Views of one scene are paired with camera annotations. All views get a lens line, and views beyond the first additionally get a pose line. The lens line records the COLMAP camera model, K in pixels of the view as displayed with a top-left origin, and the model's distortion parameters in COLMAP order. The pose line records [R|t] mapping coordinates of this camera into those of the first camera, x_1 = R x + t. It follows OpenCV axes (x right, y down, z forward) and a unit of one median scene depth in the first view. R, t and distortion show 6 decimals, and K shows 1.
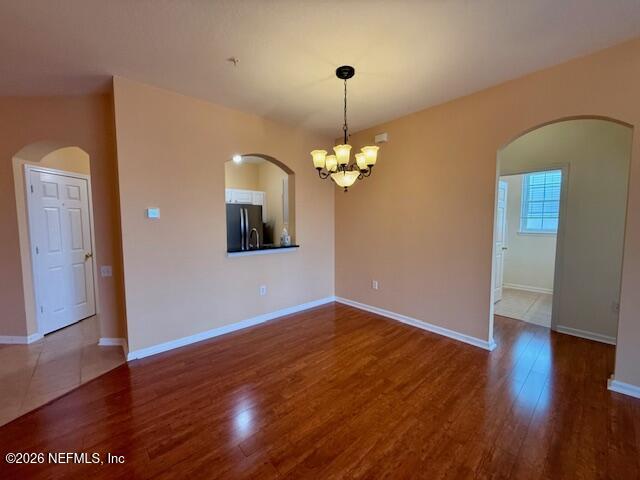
lens RADIAL K [[255.4, 0, 320.0], [0, 255.4, 240.0], [0, 0, 1]] dist [0.002565, 0.000231]
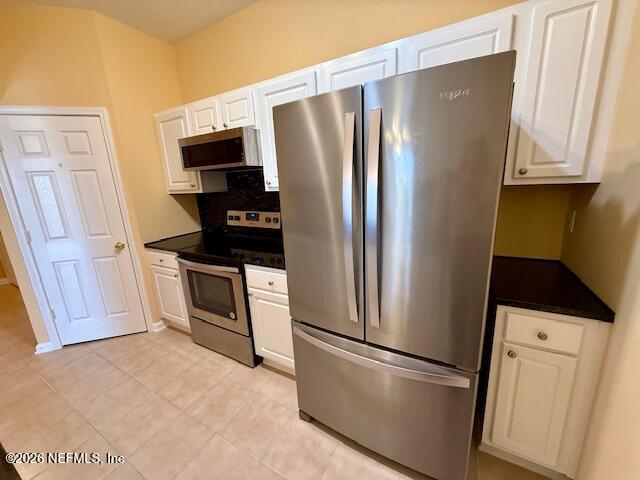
lens RADIAL K [[255.4, 0, 320.0], [0, 255.4, 240.0], [0, 0, 1]] dist [0.002565, 0.000231]
pose [[0.311969, 0.206037, -0.927483, -0.189771], [-0.027924, 0.977769, 0.207815, -0.112674], [0.949682, -0.038933, 0.310787, 1.455377]]
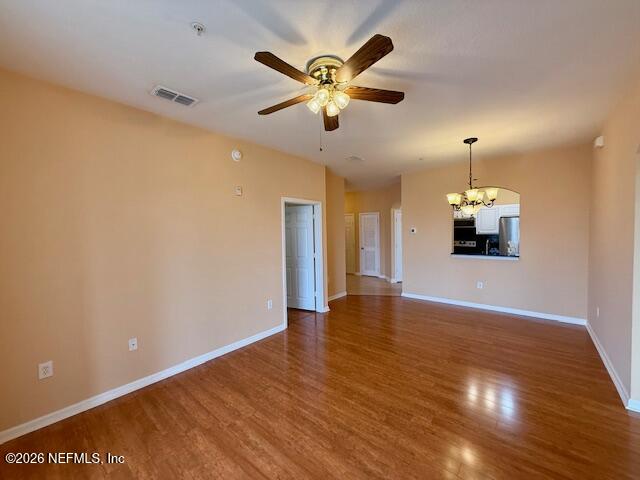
lens RADIAL K [[255.4, 0, 320.0], [0, 255.4, 240.0], [0, 0, 1]] dist [0.002565, 0.000231]
pose [[0.135843, 0.039152, -0.989957, 1.133256], [-0.058048, 0.997817, 0.031497, -0.039970], [0.989028, 0.053186, 0.137819, -0.046051]]
